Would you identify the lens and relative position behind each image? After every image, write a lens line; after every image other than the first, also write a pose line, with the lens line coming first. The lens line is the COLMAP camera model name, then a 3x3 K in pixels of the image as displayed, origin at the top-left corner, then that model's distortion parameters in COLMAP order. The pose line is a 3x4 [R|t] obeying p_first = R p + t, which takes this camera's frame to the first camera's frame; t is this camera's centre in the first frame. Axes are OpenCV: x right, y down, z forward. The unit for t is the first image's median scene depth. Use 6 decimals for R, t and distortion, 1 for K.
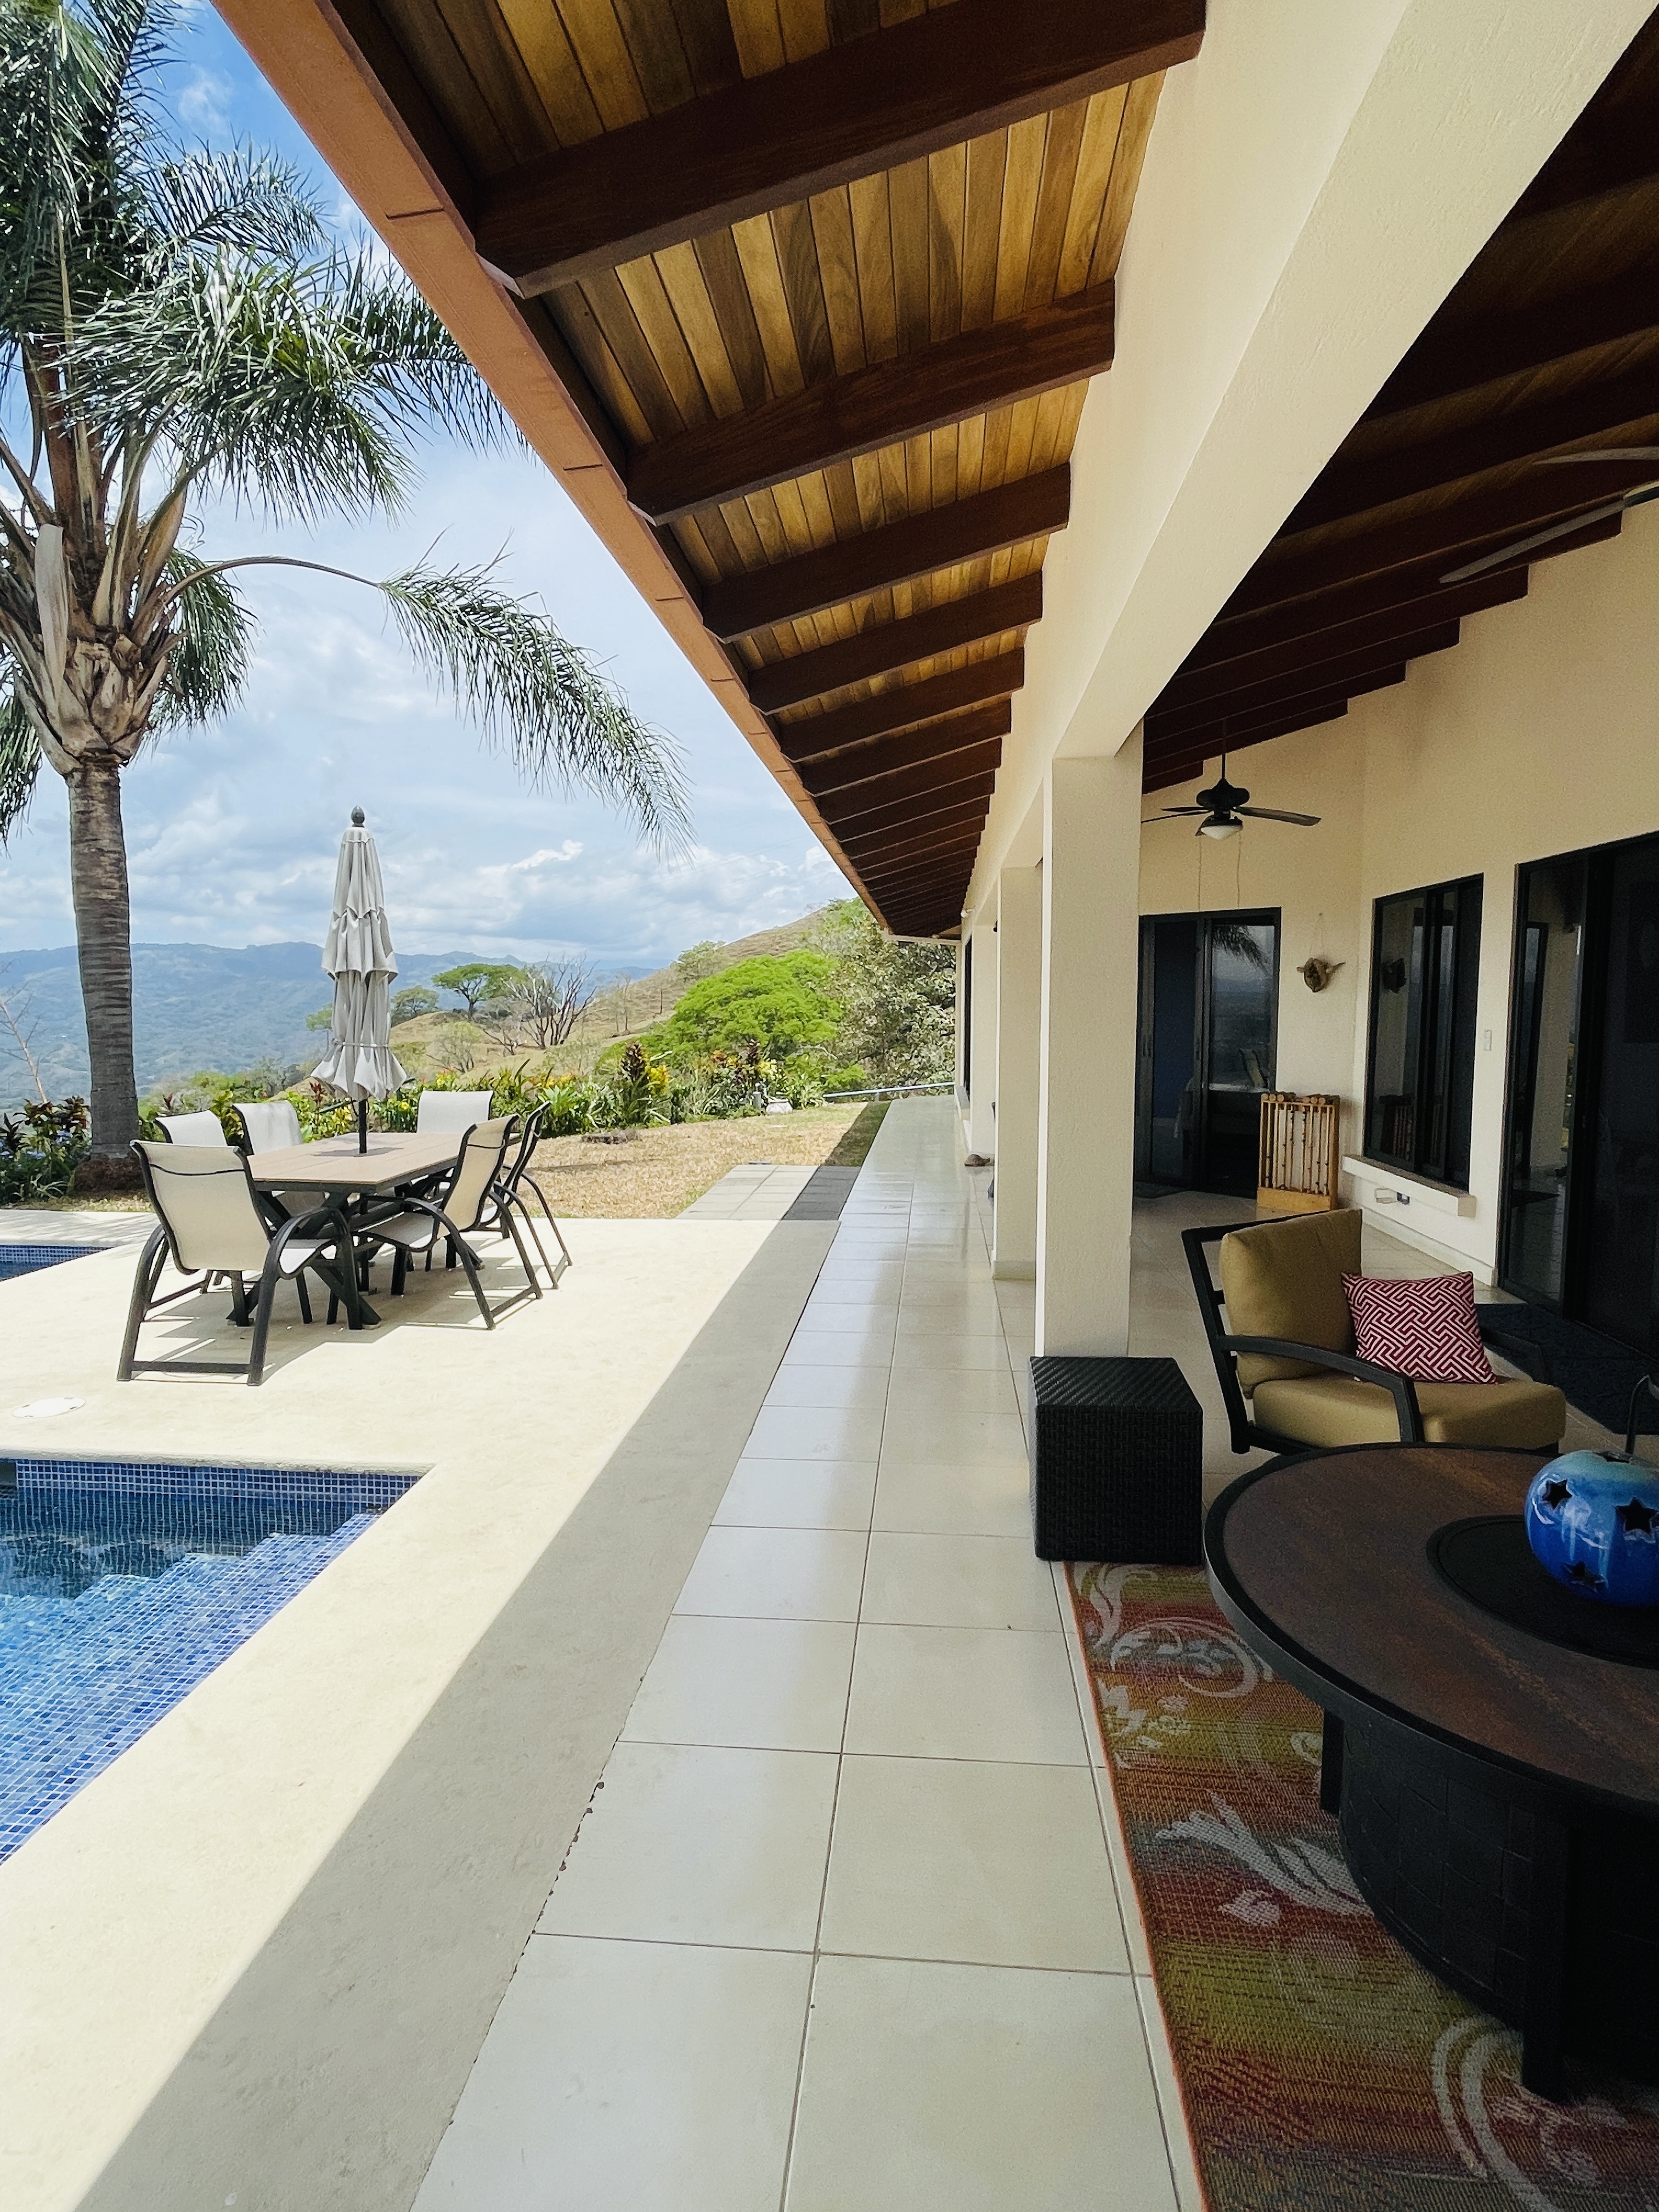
lens RADIAL K [[1150.2, 0, 835.4], [0, 1150.2, 1096.4], [0, 0, 1]] dist [-0.000396, 0.000013]
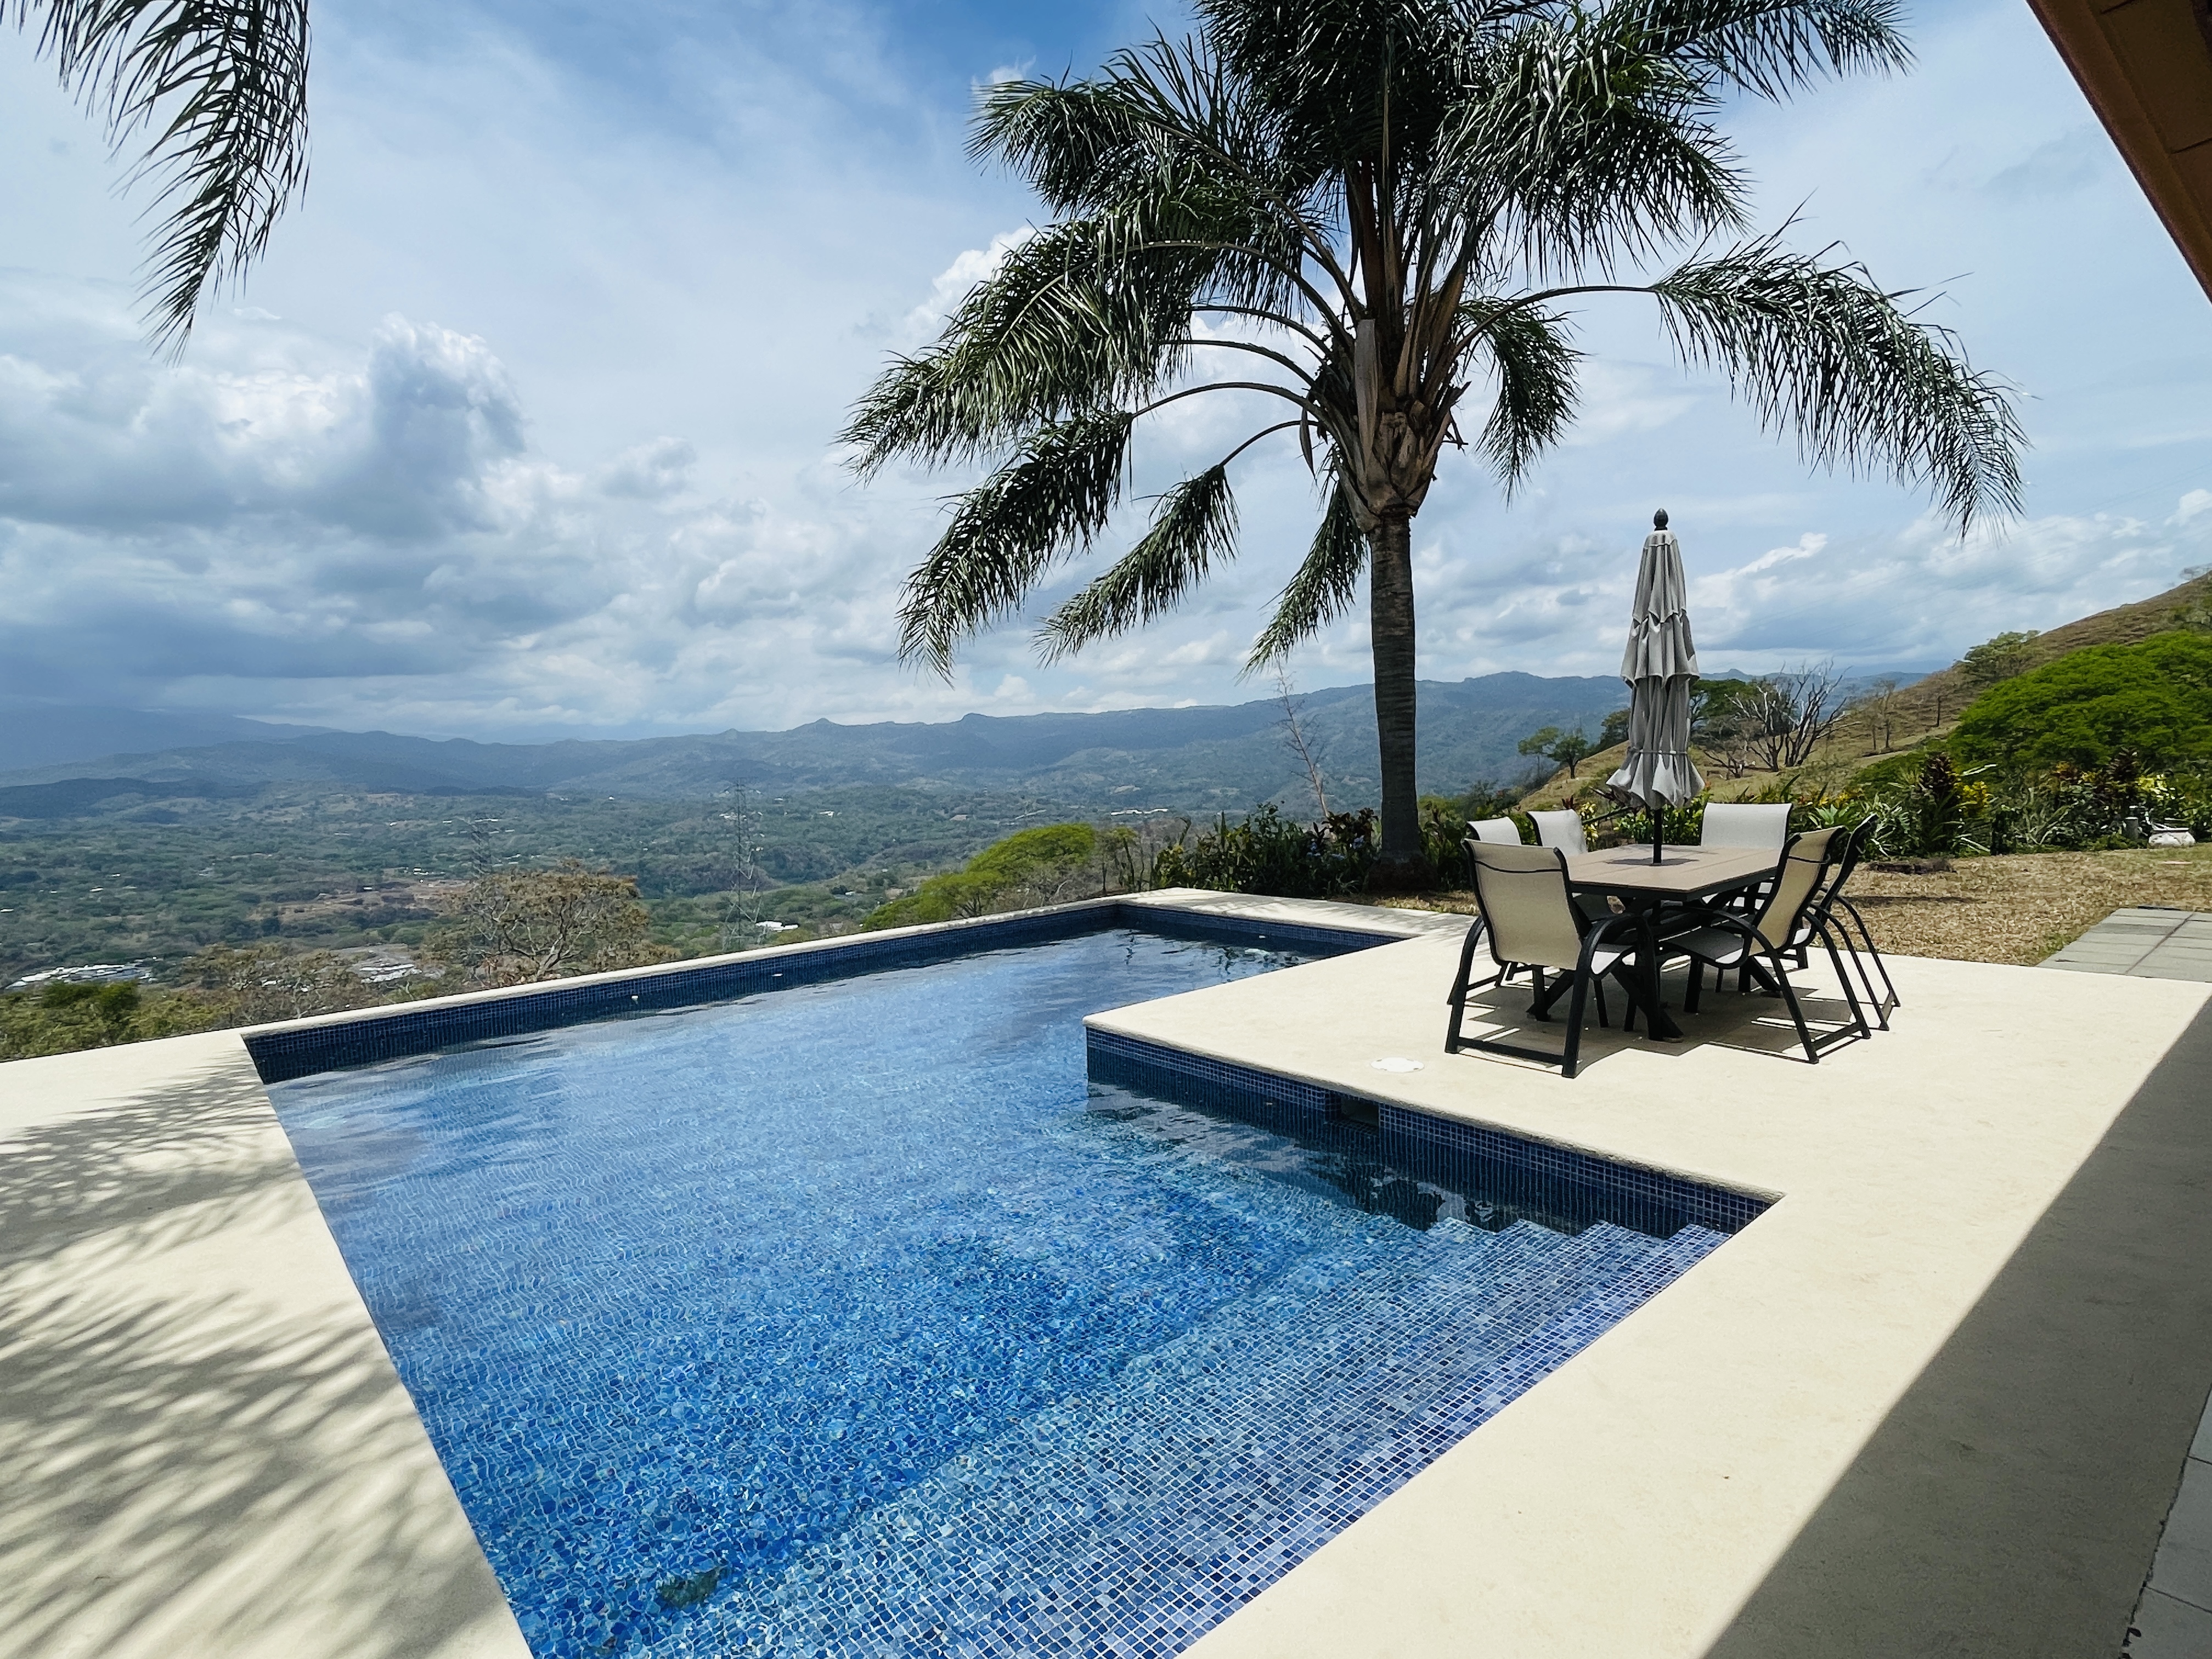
lens RADIAL K [[1150.2, 0, 1104.5], [0, 1150.2, 822.7], [0, 0, 1]] dist [-0.000396, 0.000013]
pose [[0.715055, 0.018766, -0.698816, -0.043385], [-0.017861, 0.999804, 0.008573, 0.010338], [0.698840, 0.006352, 0.715250, -0.020729]]
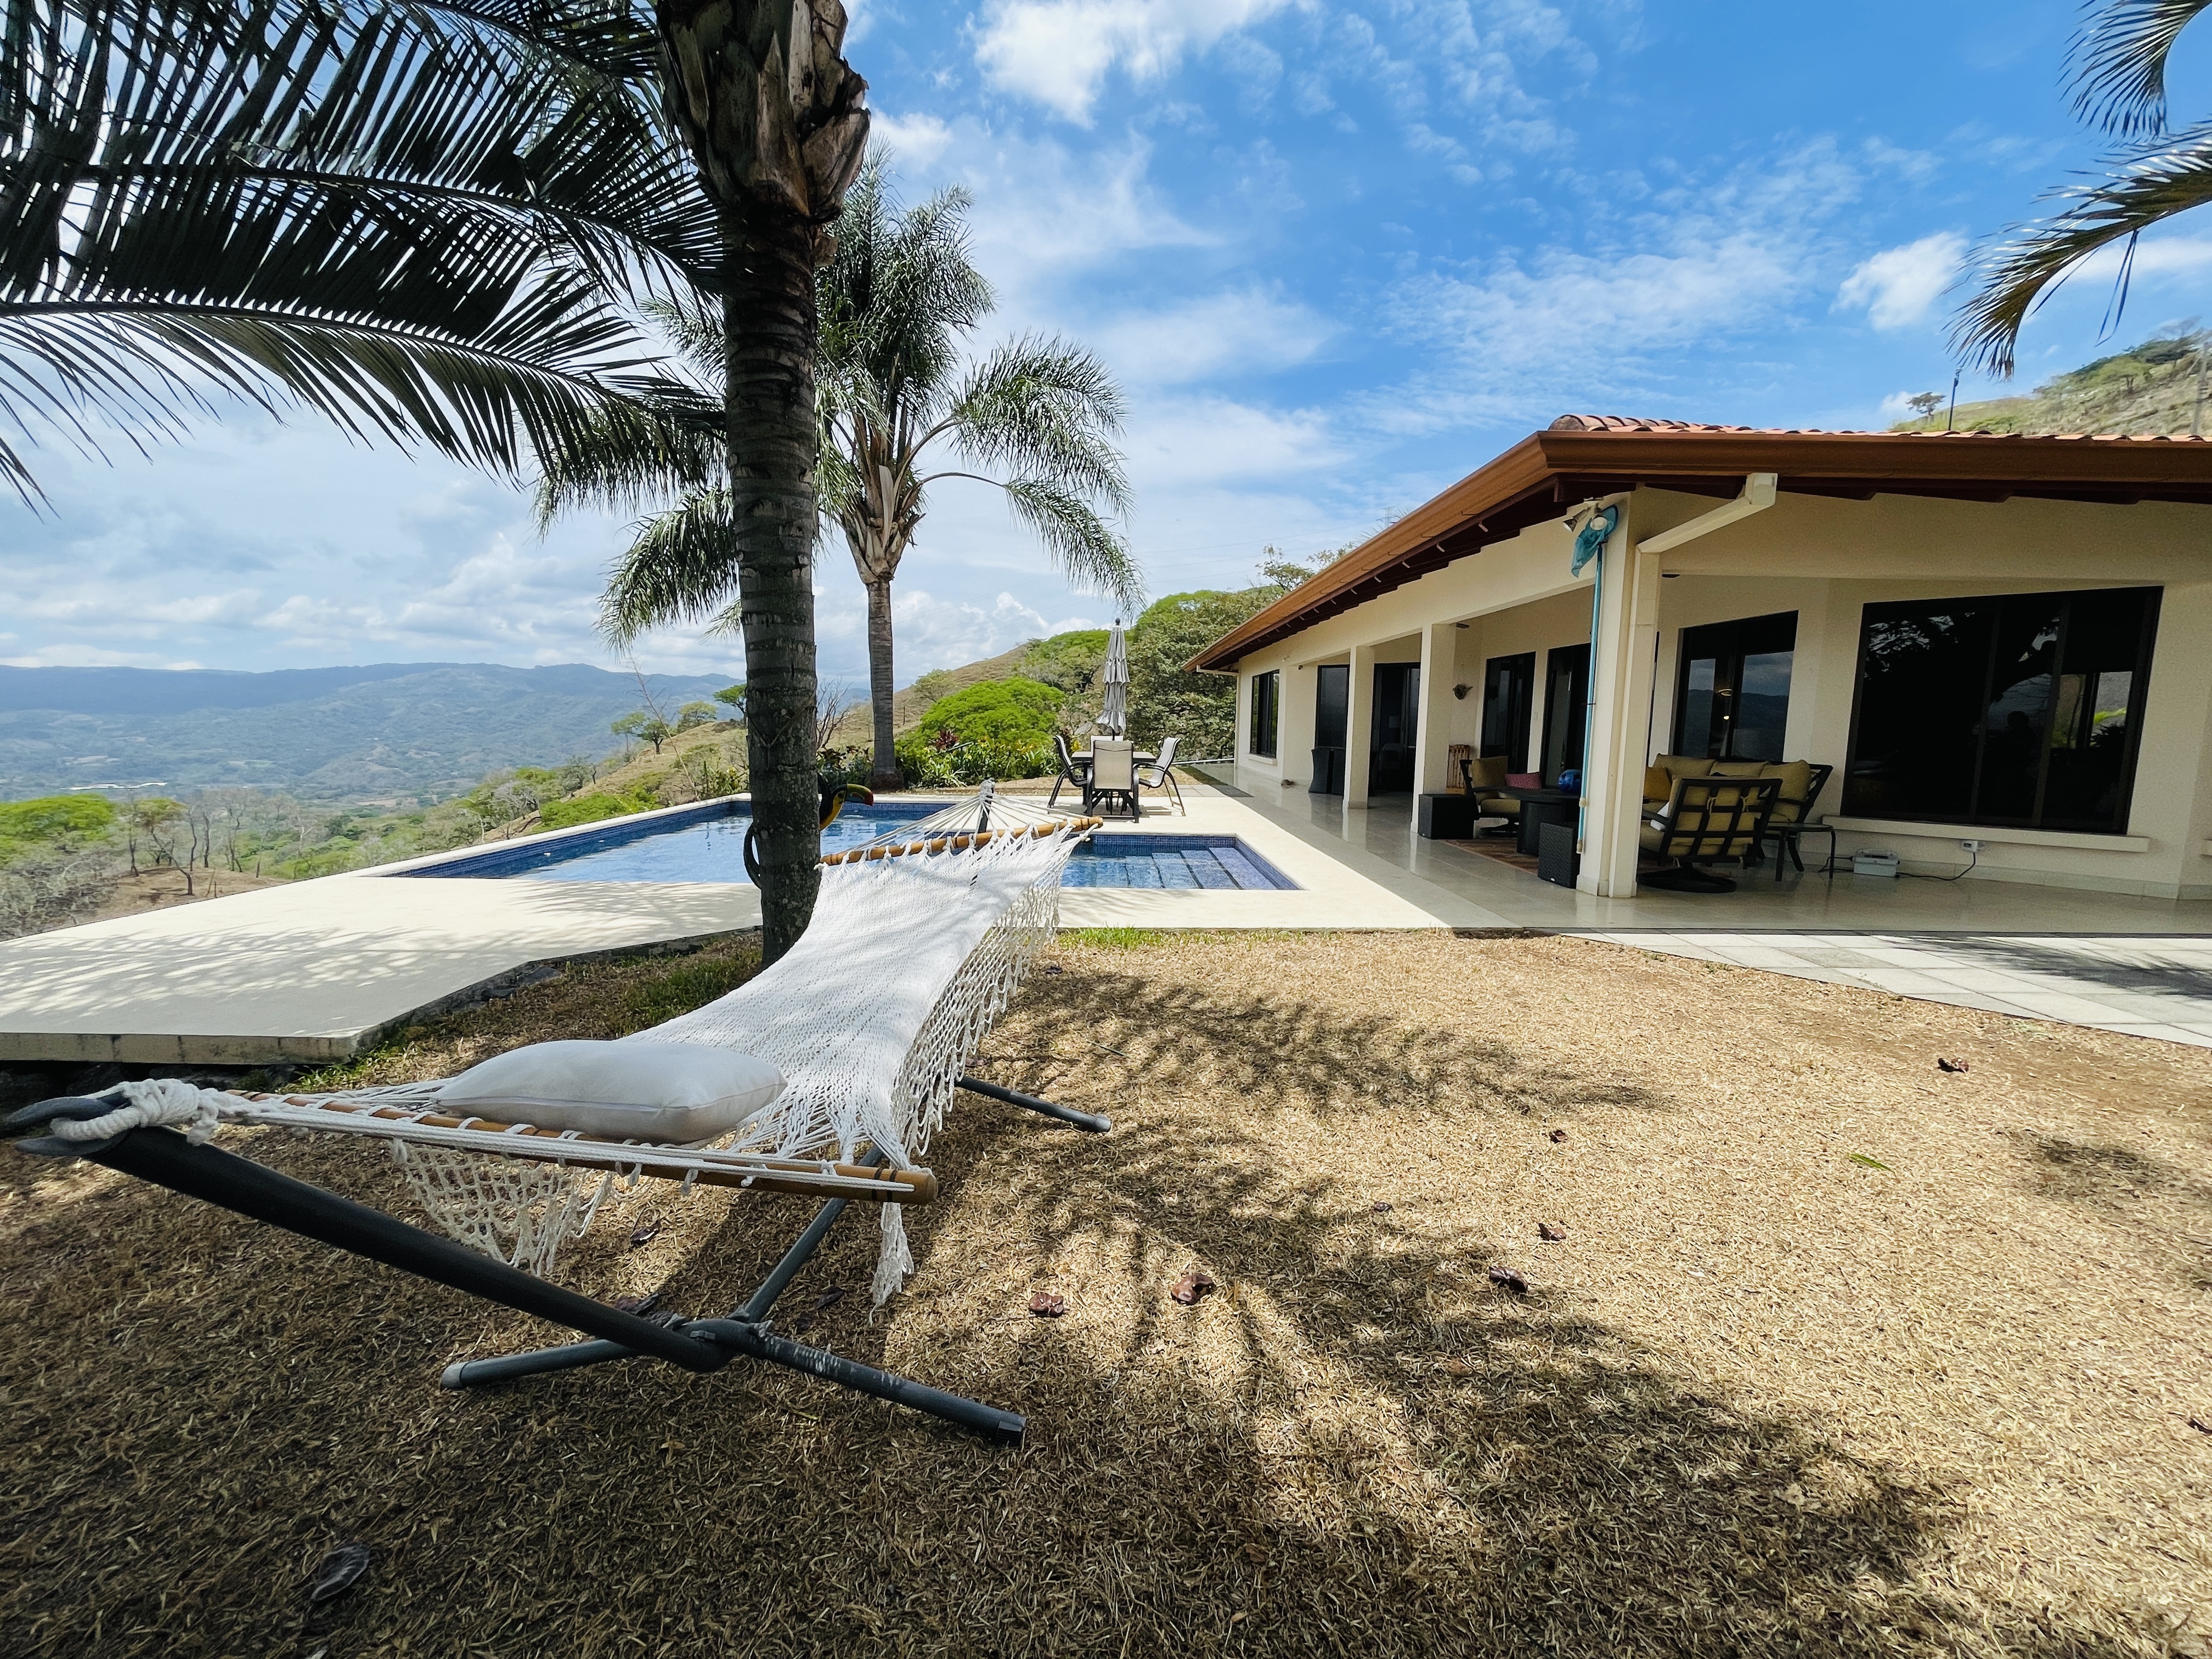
lens RADIAL K [[890.6, 0, 1103.7], [0, 890.6, 839.0], [0, 0, 1]] dist [-0.001739, 0.000266]
pose [[0.995212, -0.001223, 0.097736, -0.432112], [-0.003872, 0.998644, 0.051919, 0.091615], [-0.097667, -0.052049, 0.993857, -0.660795]]
